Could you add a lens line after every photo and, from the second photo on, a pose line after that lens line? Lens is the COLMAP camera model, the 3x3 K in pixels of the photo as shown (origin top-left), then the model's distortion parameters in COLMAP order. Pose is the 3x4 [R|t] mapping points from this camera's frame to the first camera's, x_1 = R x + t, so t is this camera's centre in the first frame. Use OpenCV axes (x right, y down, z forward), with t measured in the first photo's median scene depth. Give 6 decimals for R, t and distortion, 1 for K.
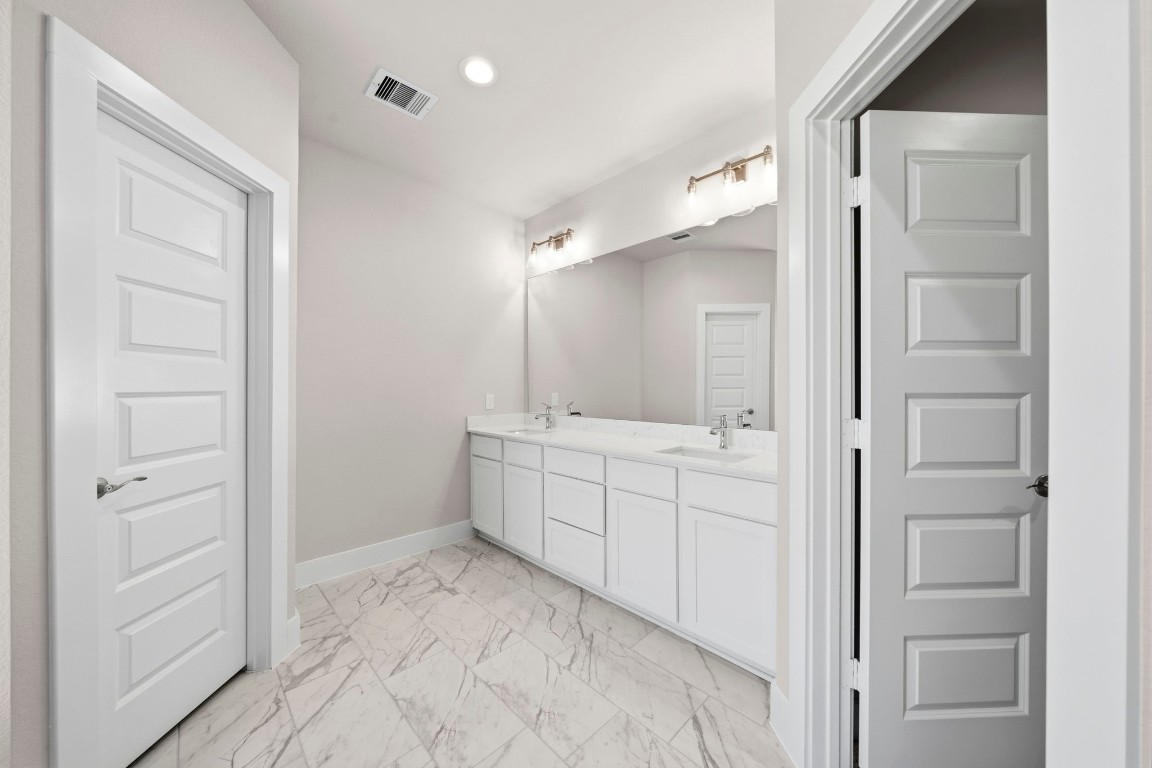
lens RADIAL K [[504.3, 0, 576.0], [0, 504.3, 384.0], [0, 0, 1]] dist [0.000613, 0.000399]
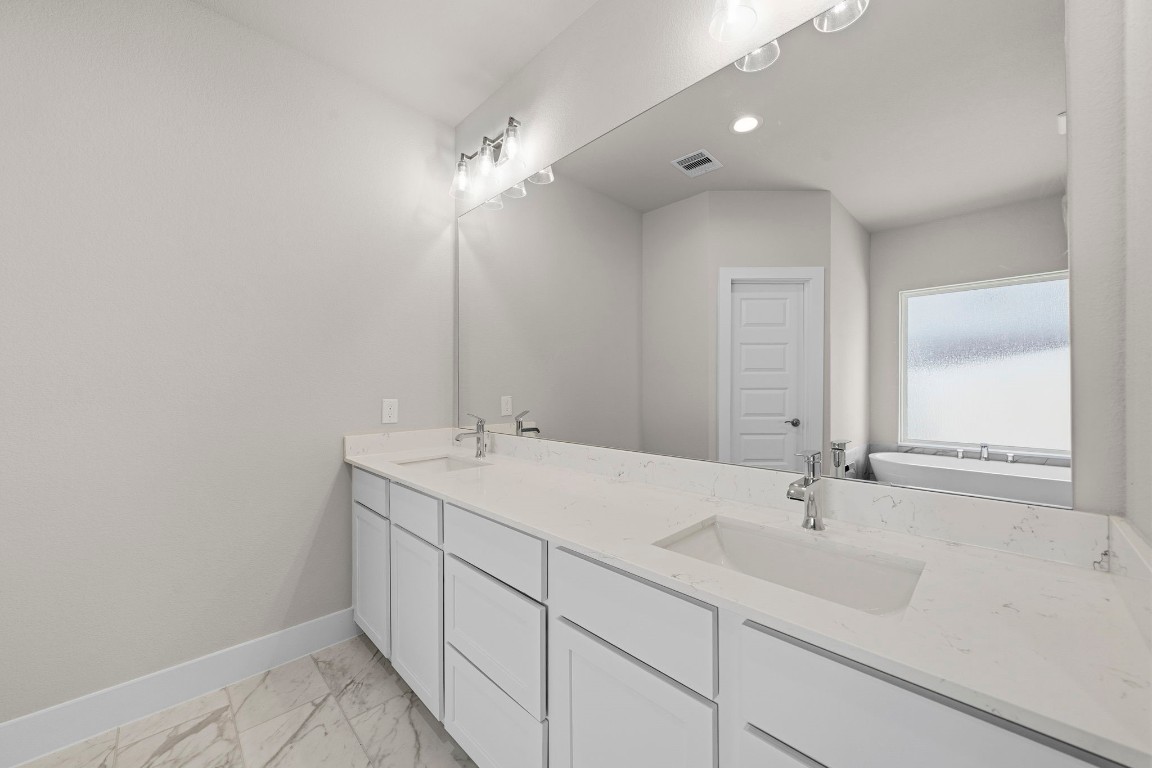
lens RADIAL K [[568.3, 0, 576.0], [0, 568.3, 384.0], [0, 0, 1]] dist [0.002087, 0.001346]
pose [[0.999944, 0.000746, 0.010529, 0.051327], [-0.000764, 0.999998, 0.001711, 0.000756], [-0.010528, -0.001719, 0.999943, 0.319100]]
